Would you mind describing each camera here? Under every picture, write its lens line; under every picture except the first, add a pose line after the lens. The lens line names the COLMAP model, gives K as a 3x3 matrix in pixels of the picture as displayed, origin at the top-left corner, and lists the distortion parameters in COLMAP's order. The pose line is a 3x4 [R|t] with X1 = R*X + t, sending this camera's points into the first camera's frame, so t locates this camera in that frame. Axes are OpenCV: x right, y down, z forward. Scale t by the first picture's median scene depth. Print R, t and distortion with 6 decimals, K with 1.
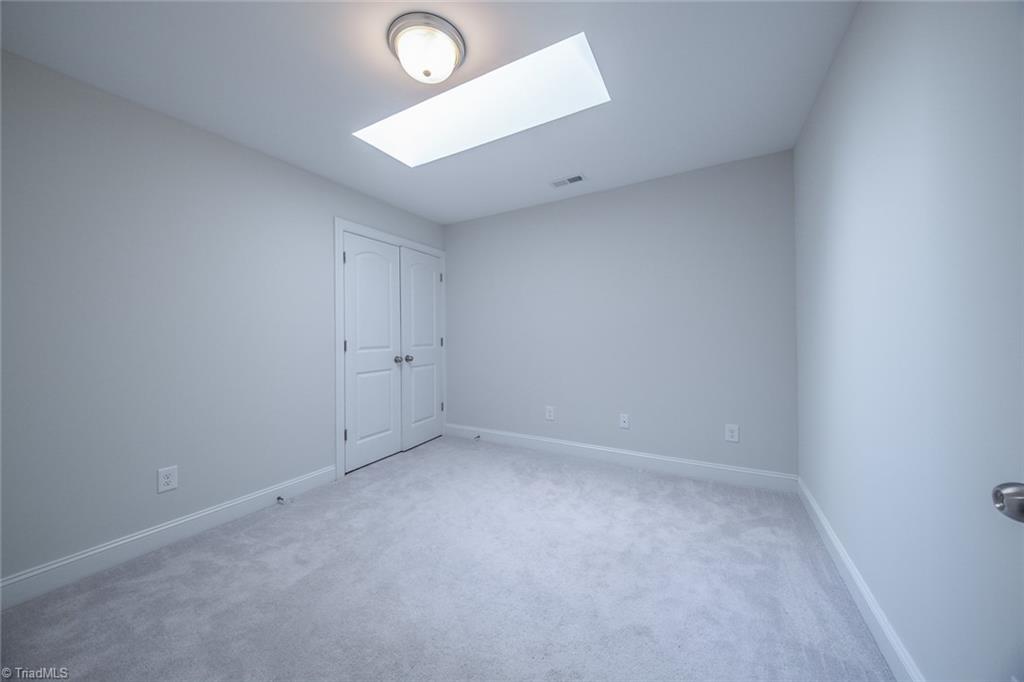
lens RADIAL K [[355.9, 0, 516.3], [0, 355.9, 329.0], [0, 0, 1]] dist [-0.000170, -0.000218]
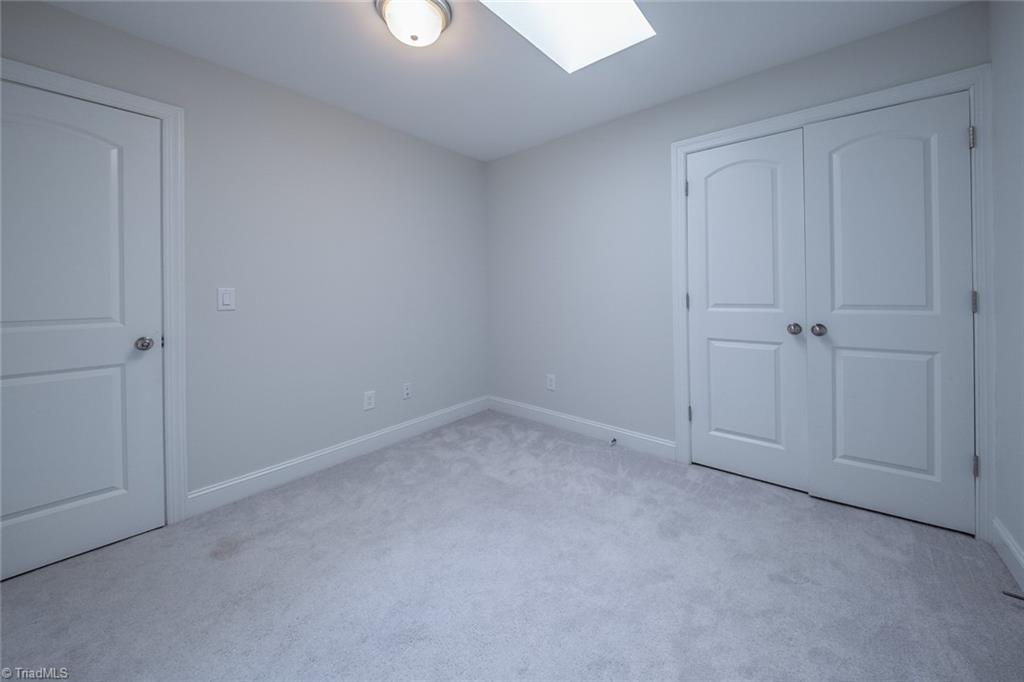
lens RADIAL K [[372.4, 0, 512.6], [0, 372.4, 292.8], [0, 0, 1]] dist [0.000087, -0.000051]
pose [[-0.217407, 0.020585, -0.975864, 0.390305], [0.029197, 0.999467, 0.014578, 0.006223], [0.975644, -0.025323, -0.217893, 0.771604]]
